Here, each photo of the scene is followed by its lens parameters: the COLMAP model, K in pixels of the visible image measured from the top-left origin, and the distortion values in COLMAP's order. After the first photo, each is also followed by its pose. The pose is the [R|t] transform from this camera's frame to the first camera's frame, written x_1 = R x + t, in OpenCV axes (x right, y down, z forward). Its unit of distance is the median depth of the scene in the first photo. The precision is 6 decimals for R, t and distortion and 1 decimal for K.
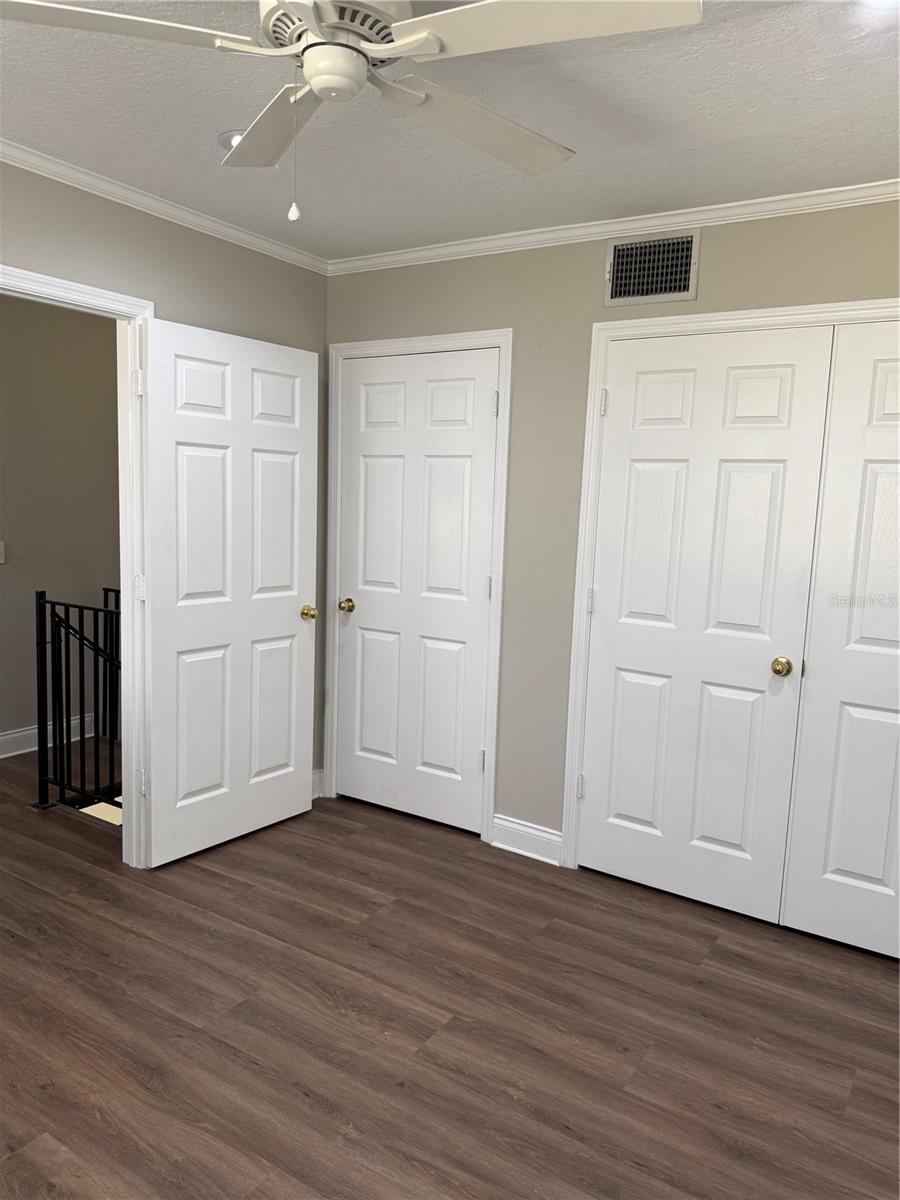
lens RADIAL K [[858.5, 0, 448.4], [0, 858.5, 600.6], [0, 0, 1]] dist [0.008143, -0.015122]
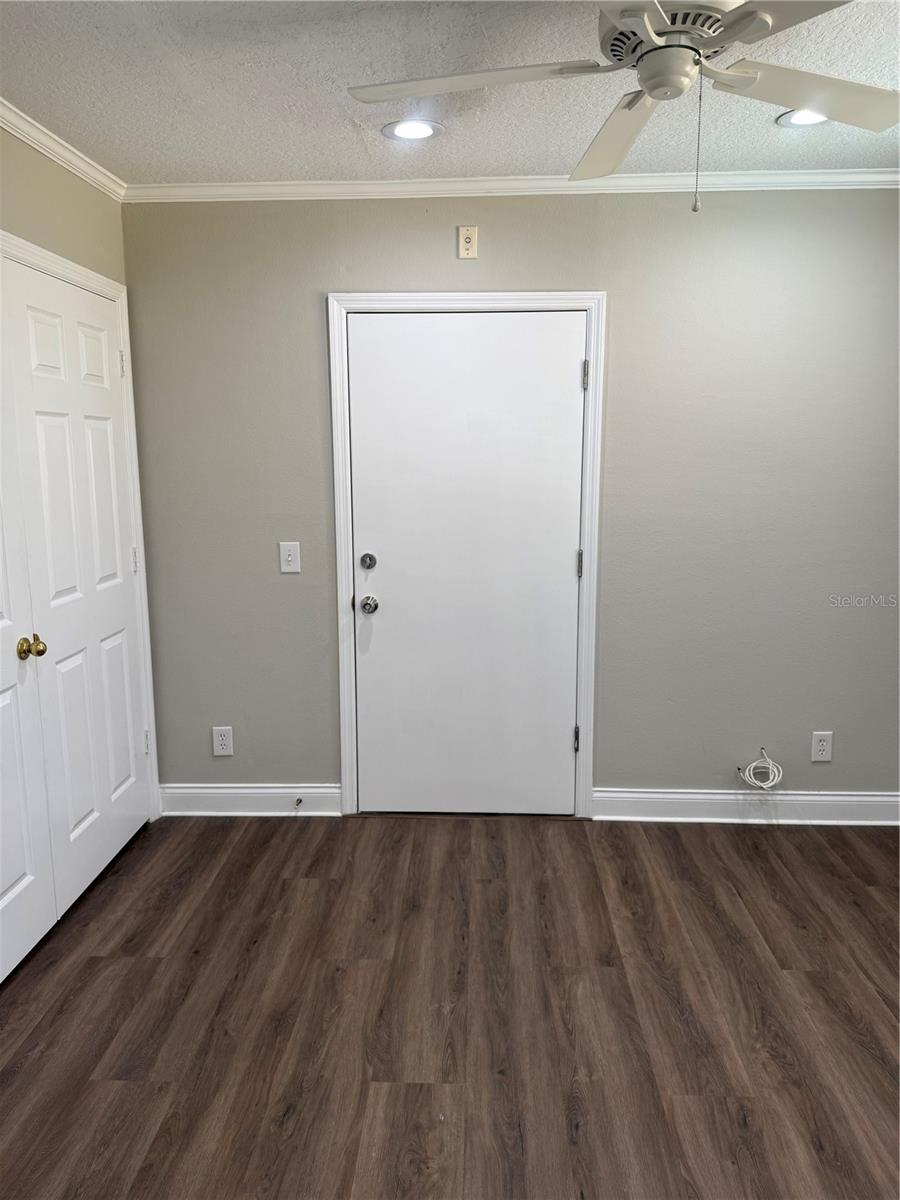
lens RADIAL K [[858.5, 0, 439.8], [0, 858.5, 595.5], [0, 0, 1]] dist [0.008143, -0.015122]
pose [[-0.509760, -0.179201, 0.841446, -0.697530], [0.096502, 0.959983, 0.262908, -0.208115], [-0.854887, 0.215222, -0.472068, 1.314801]]
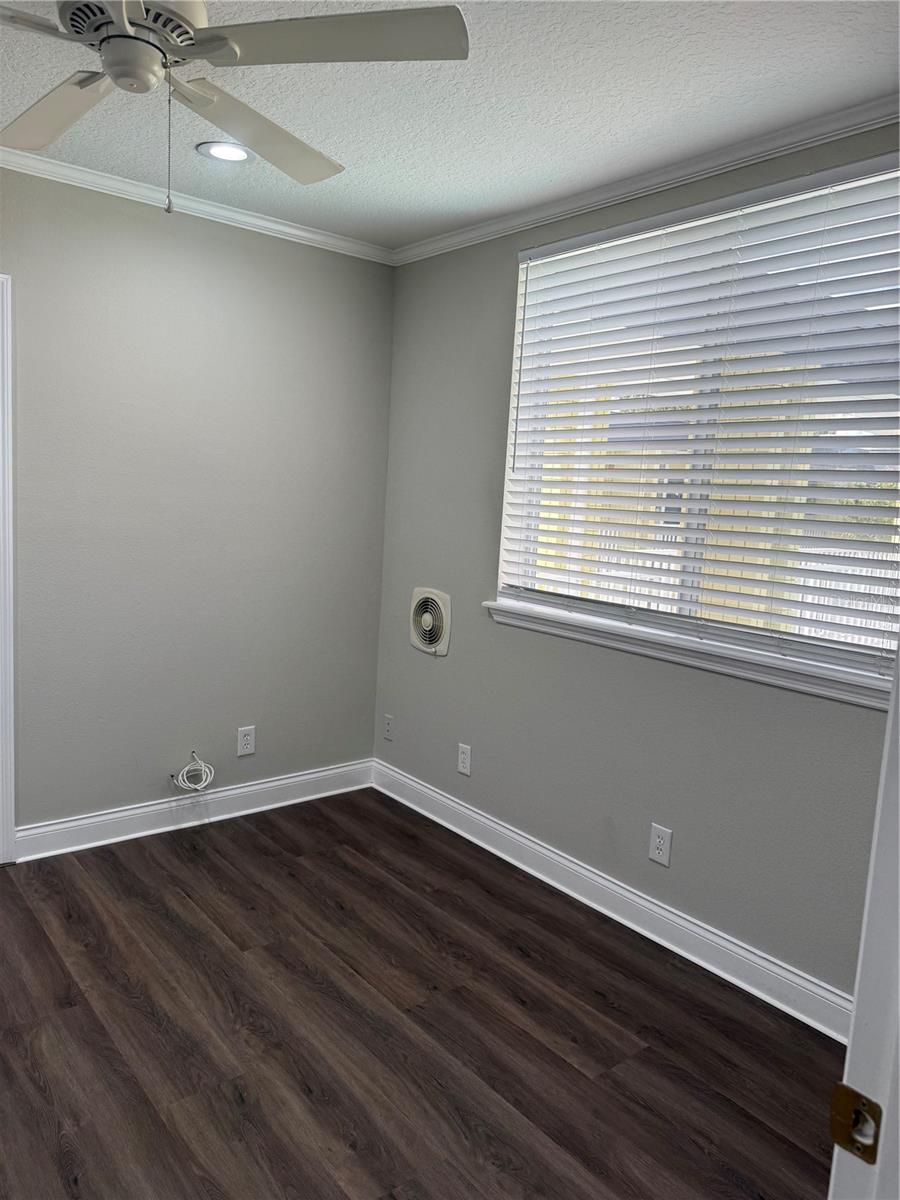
lens RADIAL K [[858.5, 0, 449.9], [0, 858.5, 603.1], [0, 0, 1]] dist [0.008143, -0.015122]
pose [[-0.948219, -0.127965, 0.290699, -0.625393], [-0.049315, 0.963464, 0.263257, -0.191210], [-0.313766, 0.235289, -0.919886, 1.393972]]
